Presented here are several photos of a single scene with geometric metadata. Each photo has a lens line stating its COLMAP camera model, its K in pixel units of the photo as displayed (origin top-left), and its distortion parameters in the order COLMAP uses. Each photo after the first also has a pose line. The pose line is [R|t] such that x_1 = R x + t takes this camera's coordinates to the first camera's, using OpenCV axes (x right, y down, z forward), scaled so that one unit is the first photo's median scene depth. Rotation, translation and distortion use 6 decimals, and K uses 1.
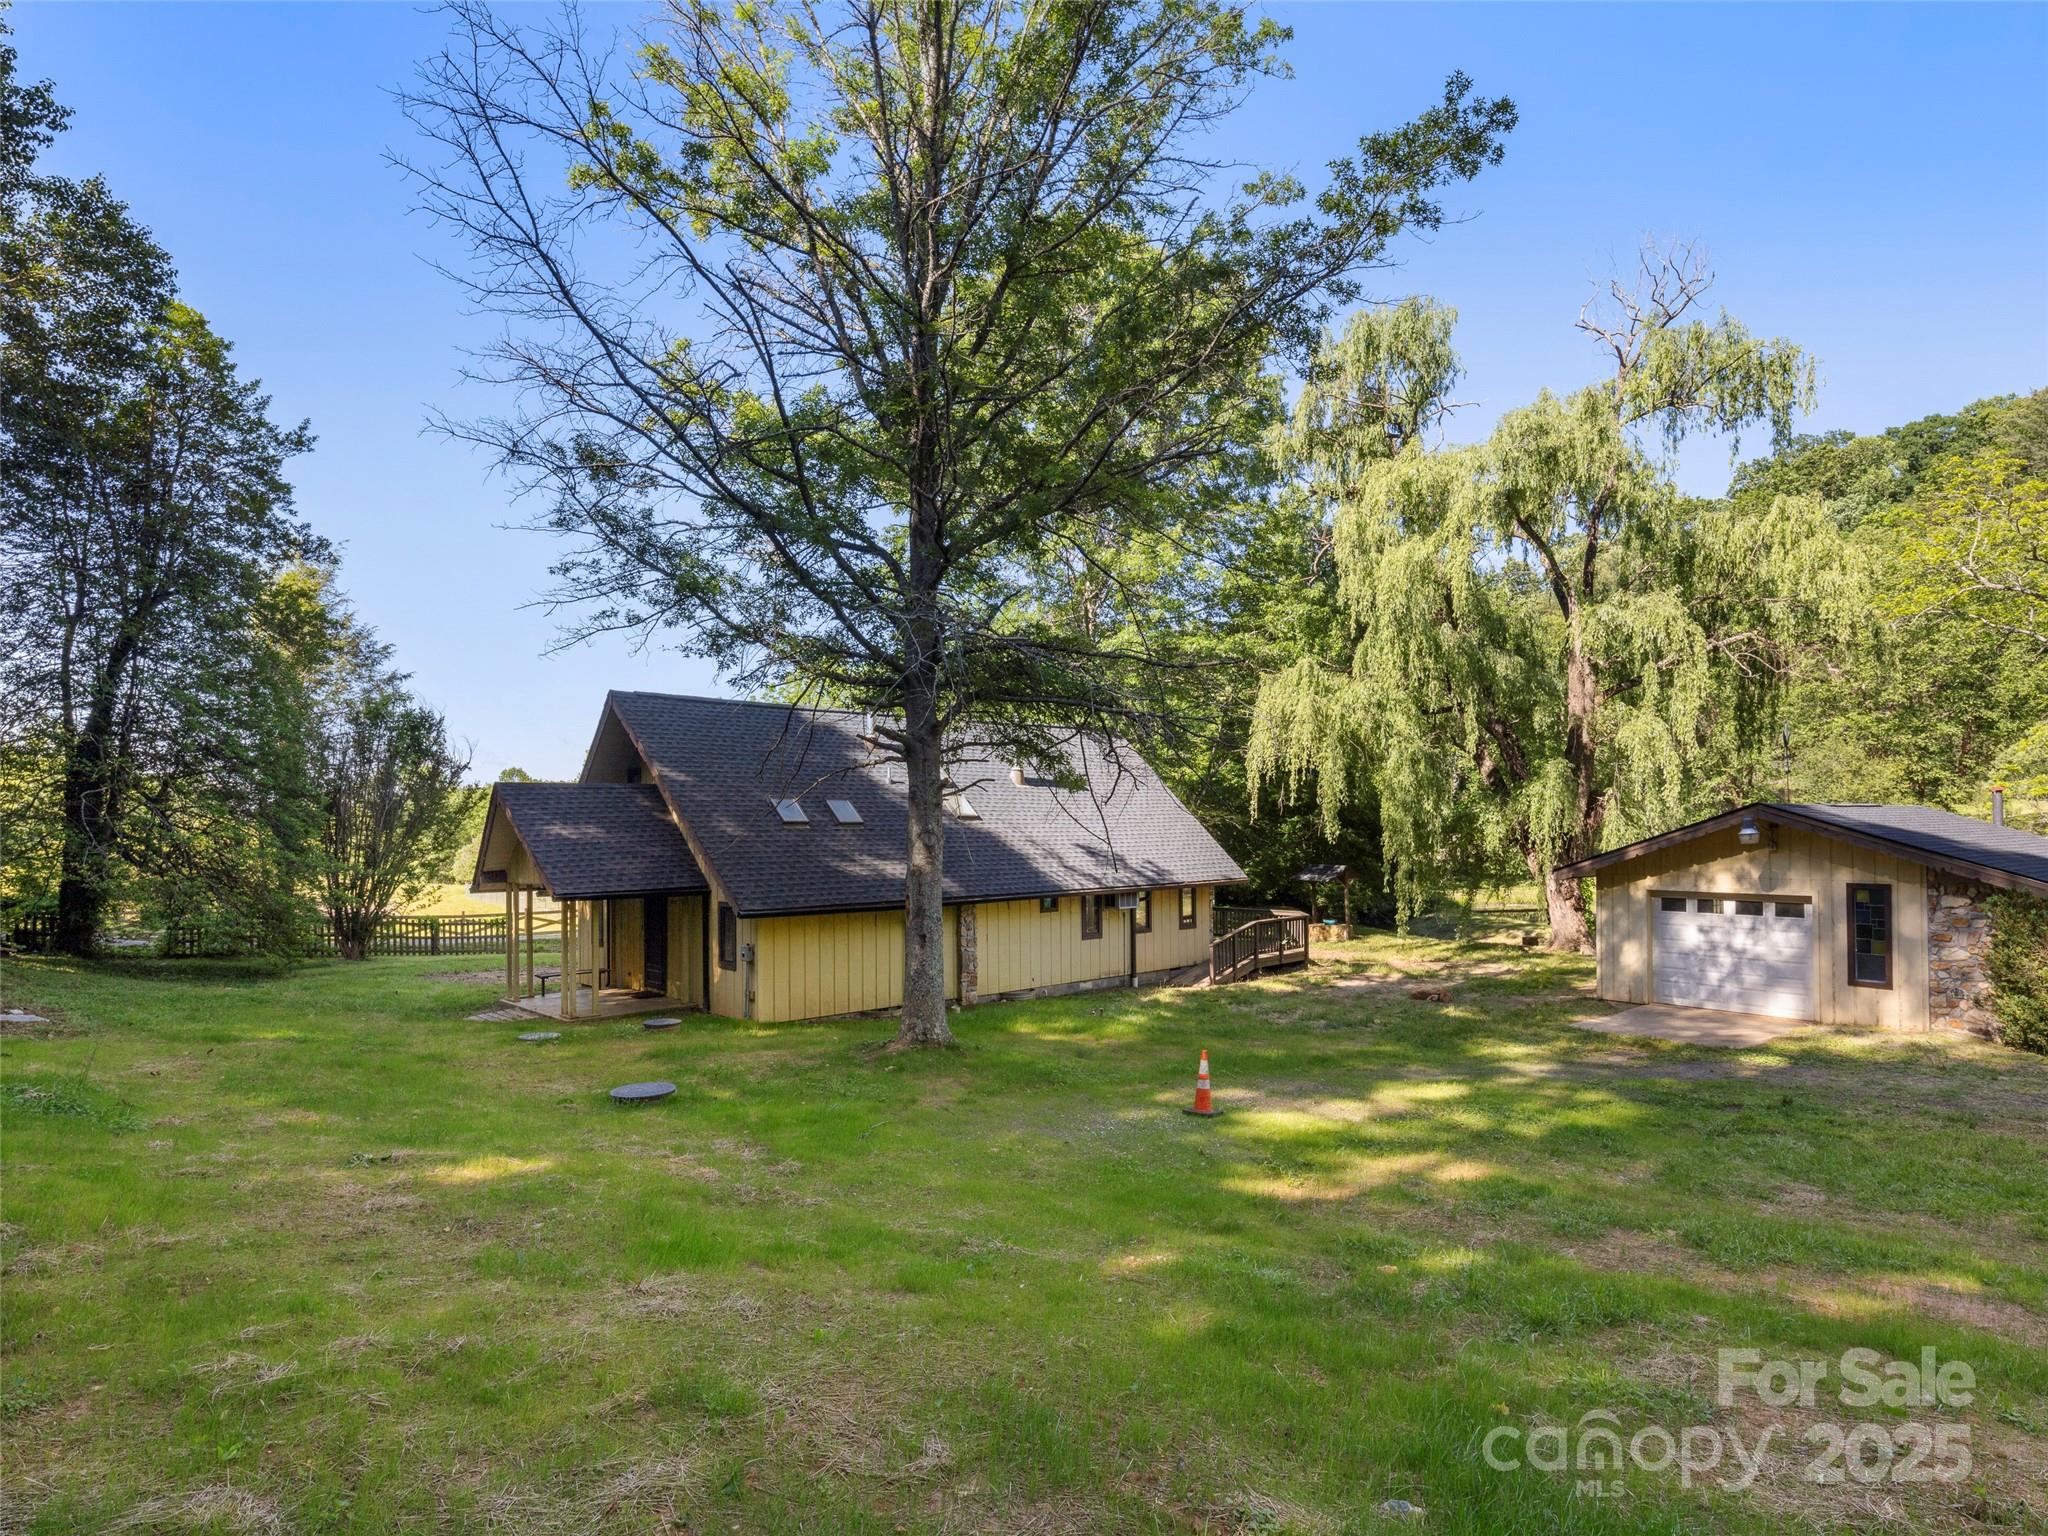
lens RADIAL K [[1138.6, 0, 1024.0], [0, 1138.6, 768.0], [0, 0, 1]] dist [0.000655, -0.001696]
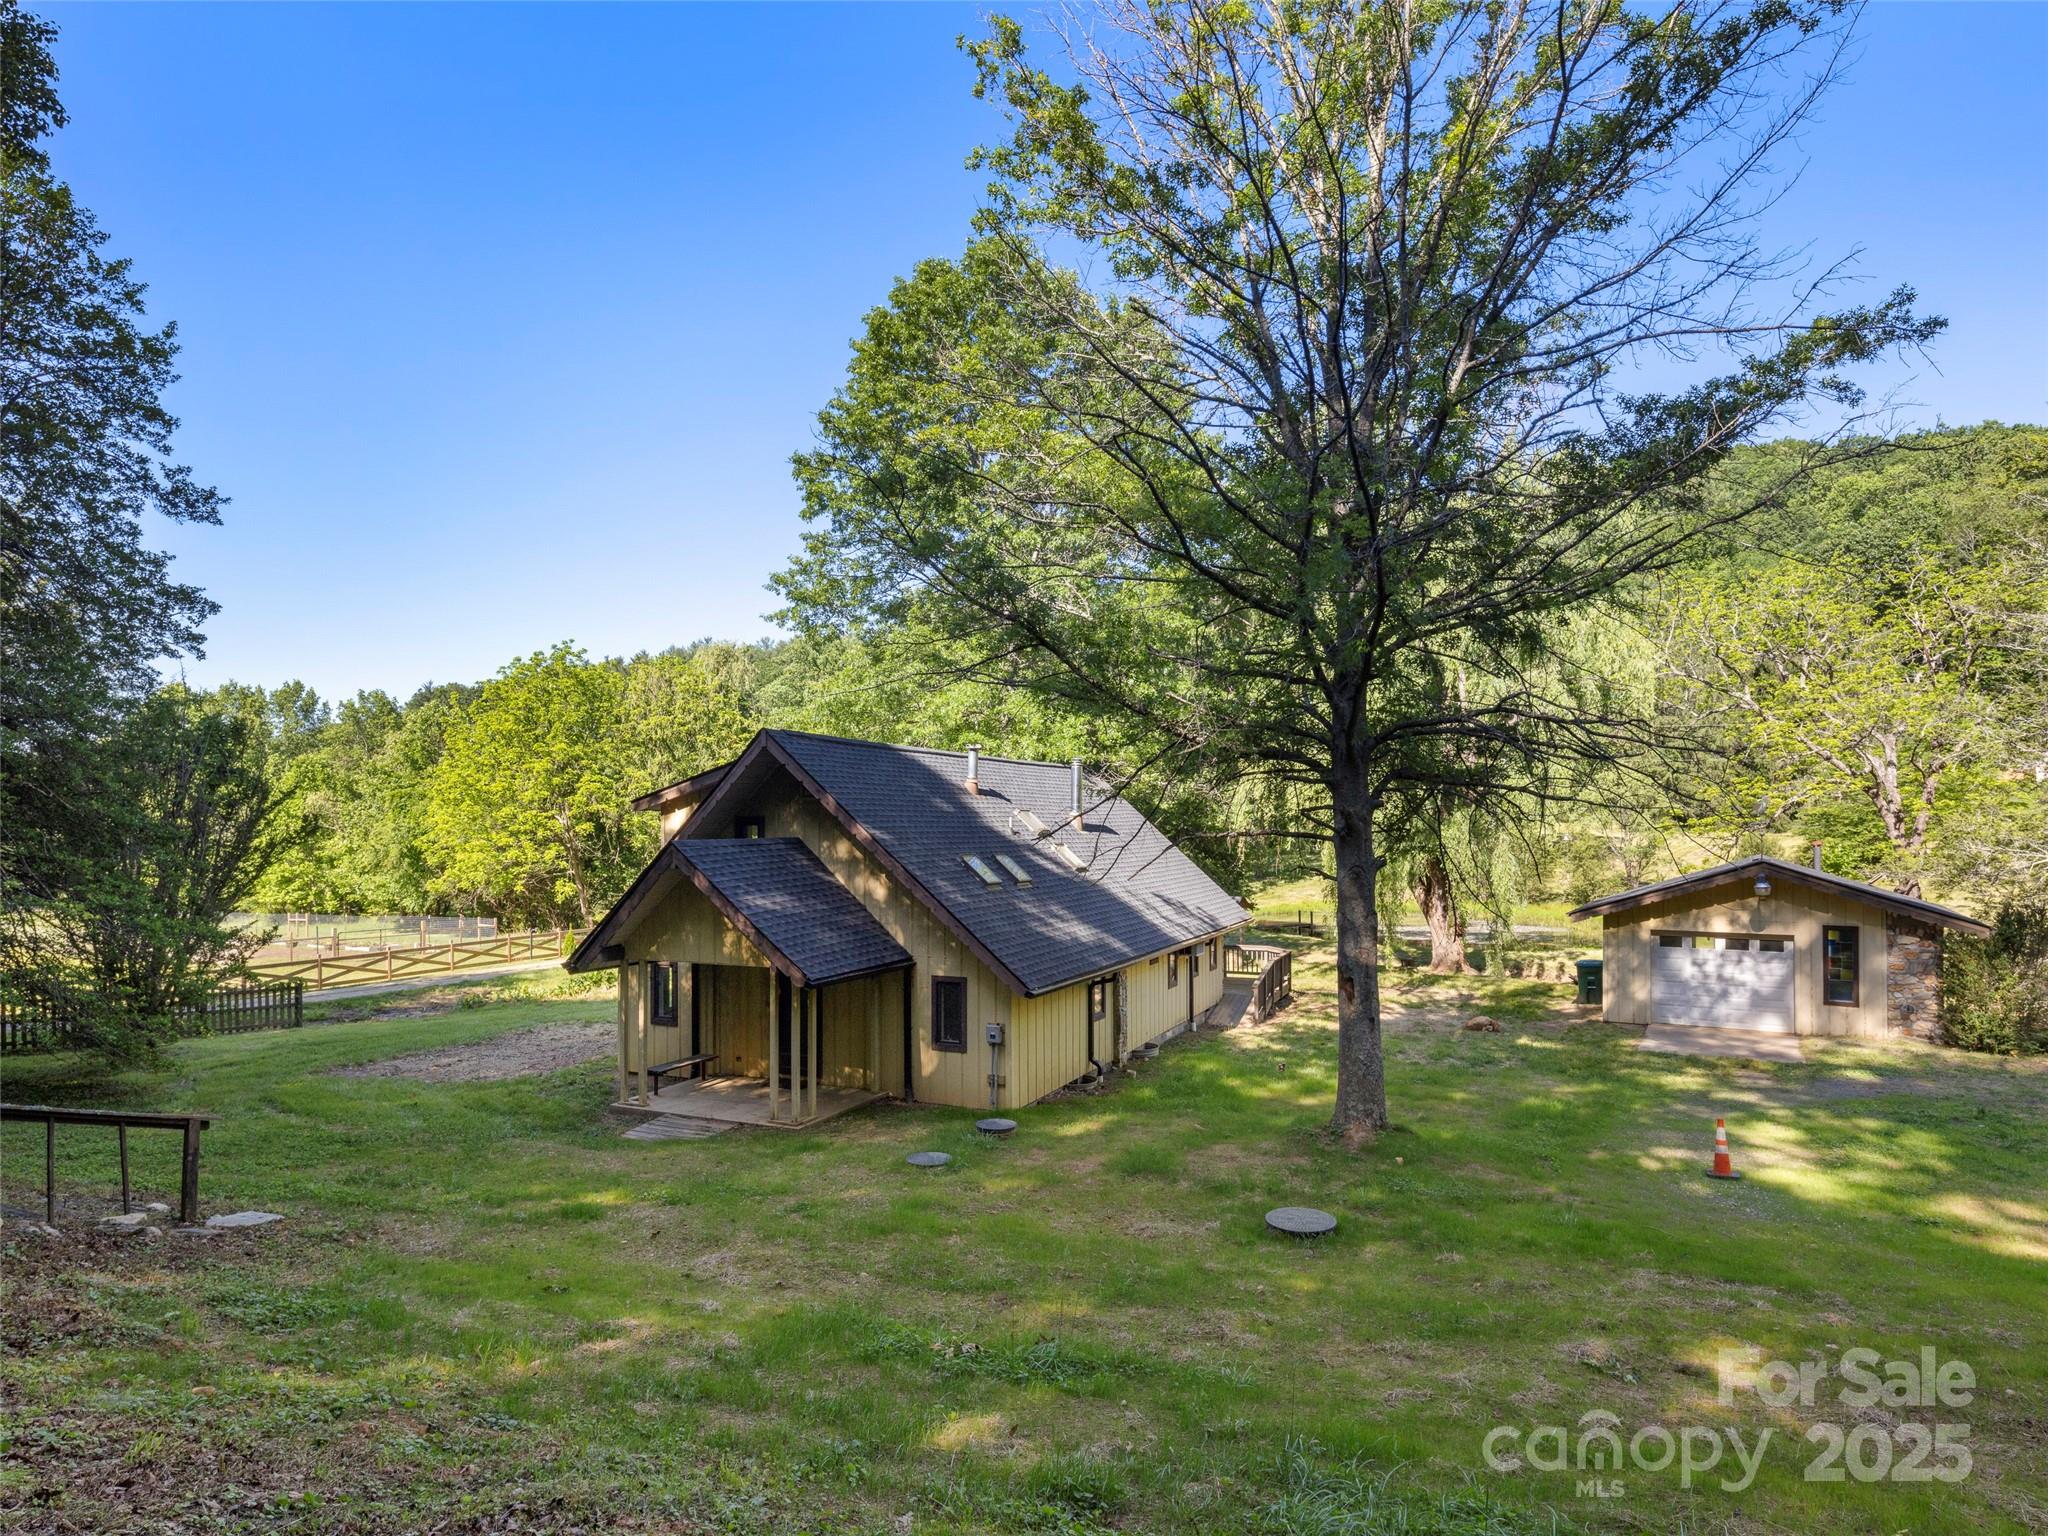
lens RADIAL K [[1138.6, 0, 1024.0], [0, 1138.6, 768.0], [0, 0, 1]] dist [0.000655, -0.001696]
pose [[0.922887, 0.026054, 0.384189, -0.556700], [-0.025904, 0.999649, -0.005566, -0.041483], [-0.384199, -0.004815, 0.923238, 0.156708]]
